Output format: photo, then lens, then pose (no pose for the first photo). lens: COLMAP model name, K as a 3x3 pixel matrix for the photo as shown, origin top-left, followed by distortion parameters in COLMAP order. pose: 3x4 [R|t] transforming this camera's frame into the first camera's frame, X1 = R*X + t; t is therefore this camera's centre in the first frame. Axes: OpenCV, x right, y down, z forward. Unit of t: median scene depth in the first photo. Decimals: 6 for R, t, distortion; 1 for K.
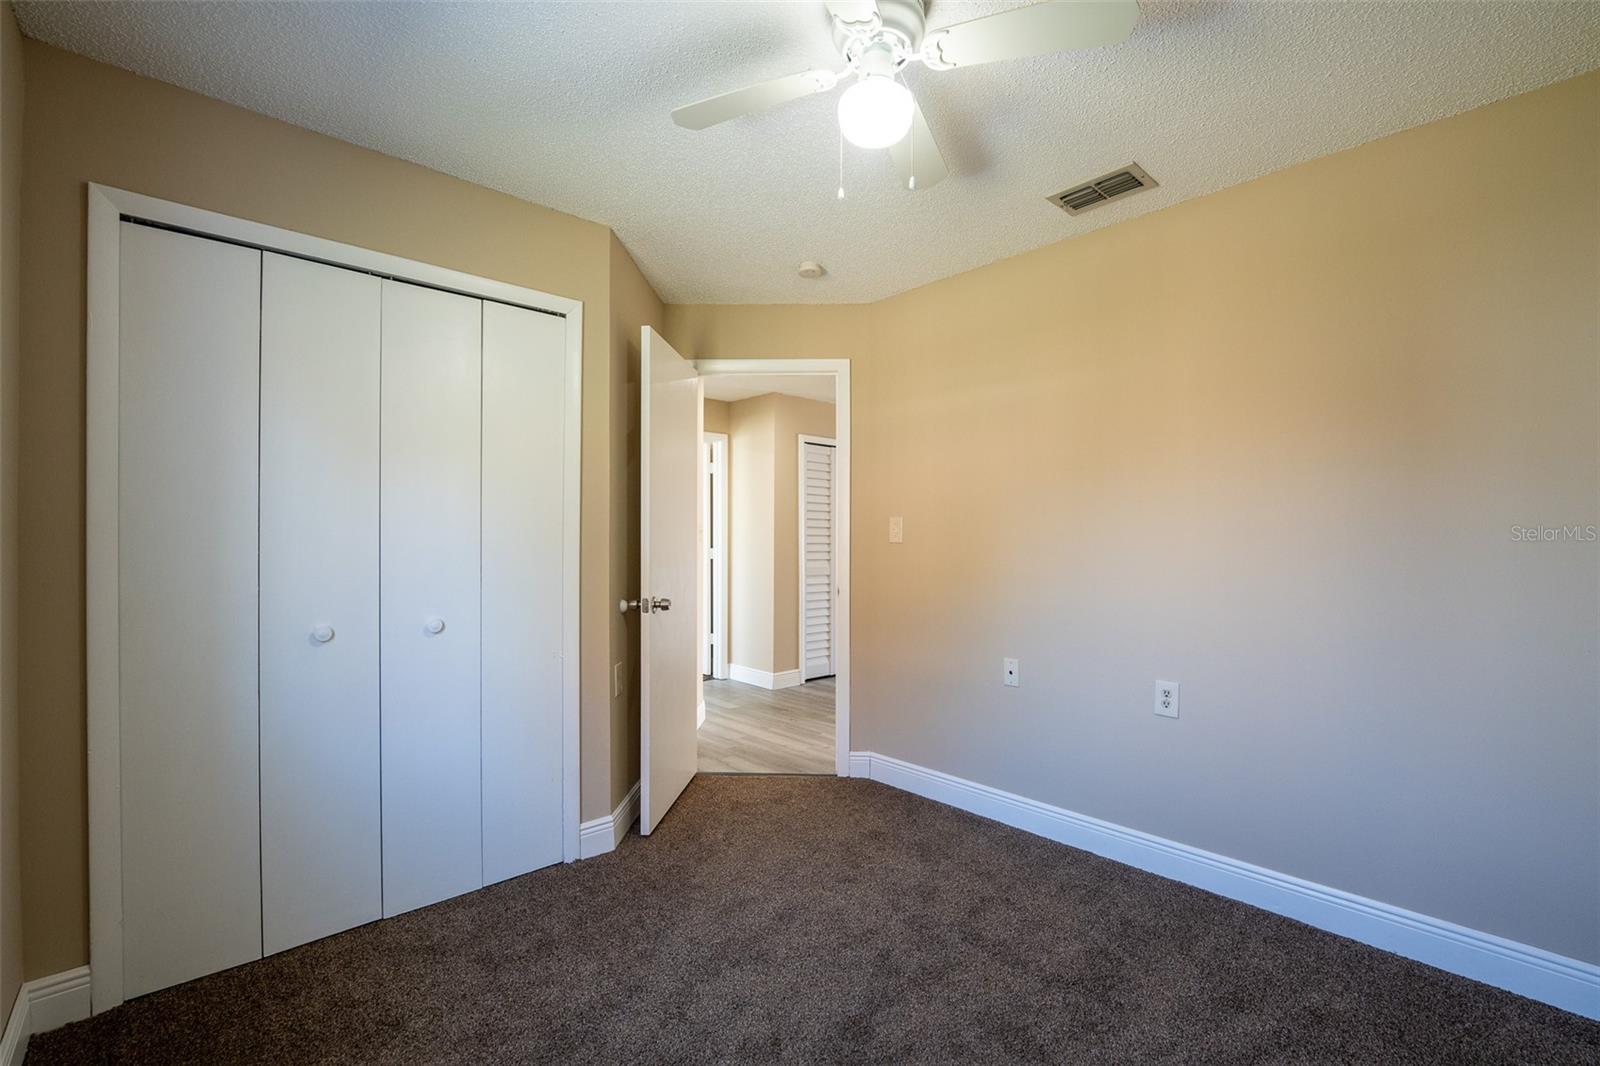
lens RADIAL K [[697.6, 0, 804.7], [0, 697.6, 543.4], [0, 0, 1]] dist [0.003724, 0.000750]
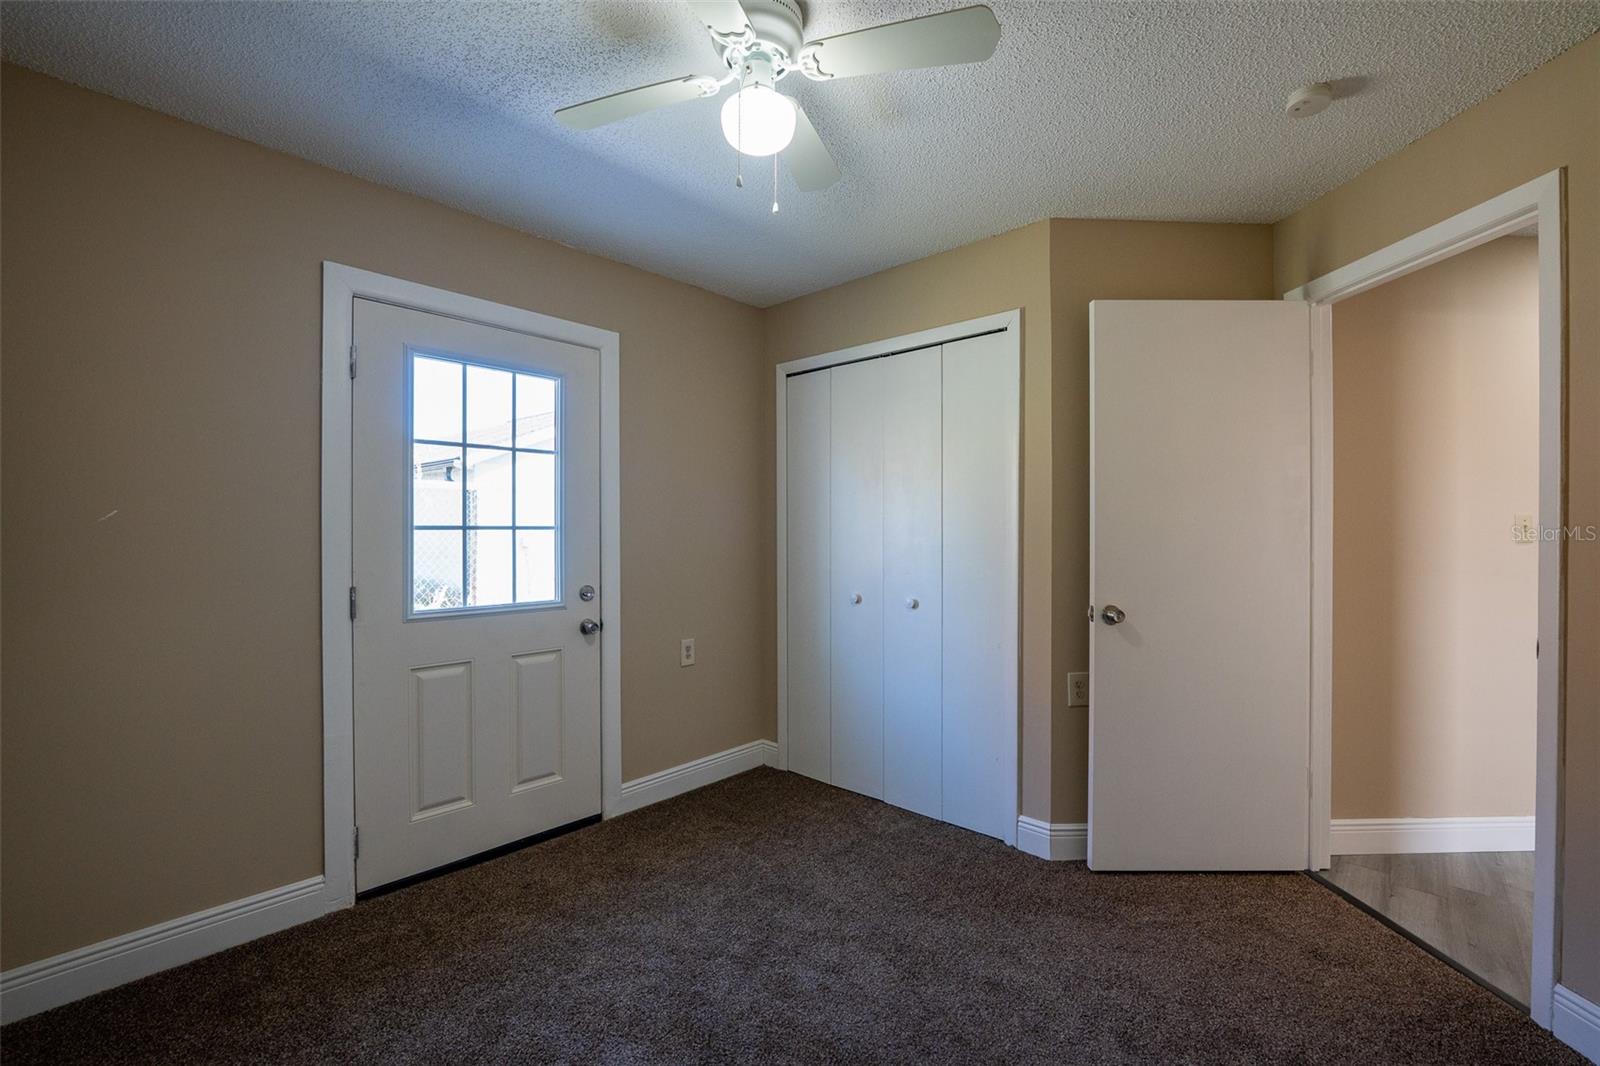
lens RADIAL K [[697.6, 0, 799.3], [0, 697.6, 538.9], [0, 0, 1]] dist [0.003724, 0.000750]
pose [[0.082176, 0.005300, -0.996604, 0.671911], [-0.005967, 0.999971, 0.004826, -0.008347], [0.996600, 0.005550, 0.082205, 0.584017]]
